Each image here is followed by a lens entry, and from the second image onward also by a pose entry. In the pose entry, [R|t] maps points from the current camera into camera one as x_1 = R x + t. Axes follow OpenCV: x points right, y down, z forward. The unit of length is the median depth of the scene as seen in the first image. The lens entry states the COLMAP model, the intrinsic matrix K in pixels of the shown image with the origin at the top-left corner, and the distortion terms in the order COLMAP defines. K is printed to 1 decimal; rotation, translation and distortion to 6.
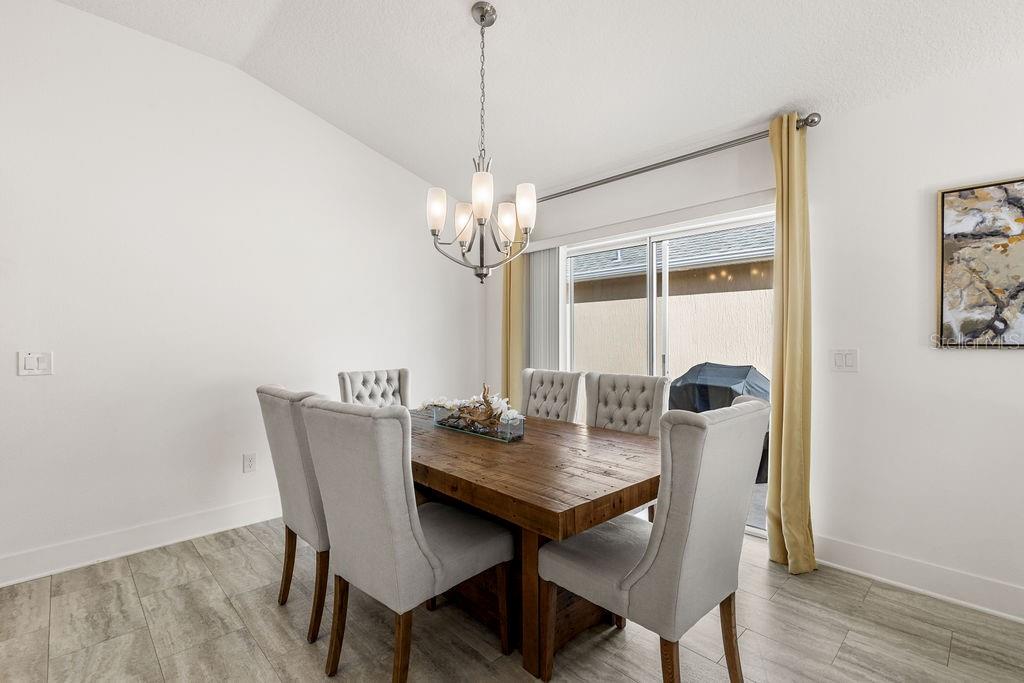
lens RADIAL K [[470.2, 0, 512.0], [0, 470.2, 341.5], [0, 0, 1]] dist [0.002789, -0.000778]
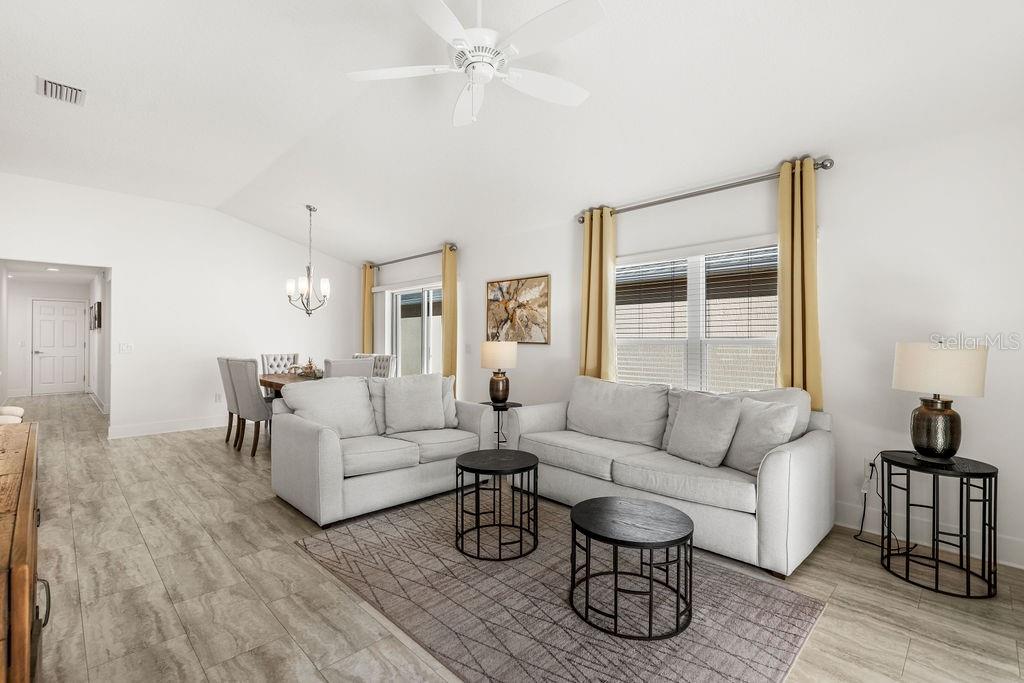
lens RADIAL K [[470.2, 0, 512.0], [0, 470.2, 341.5], [0, 0, 1]] dist [0.002789, -0.000778]
pose [[0.999938, 0.006195, 0.009264, 0.992096], [-0.006198, 0.999981, 0.000349, 0.001306], [-0.009262, -0.000406, 0.999957, -1.506448]]
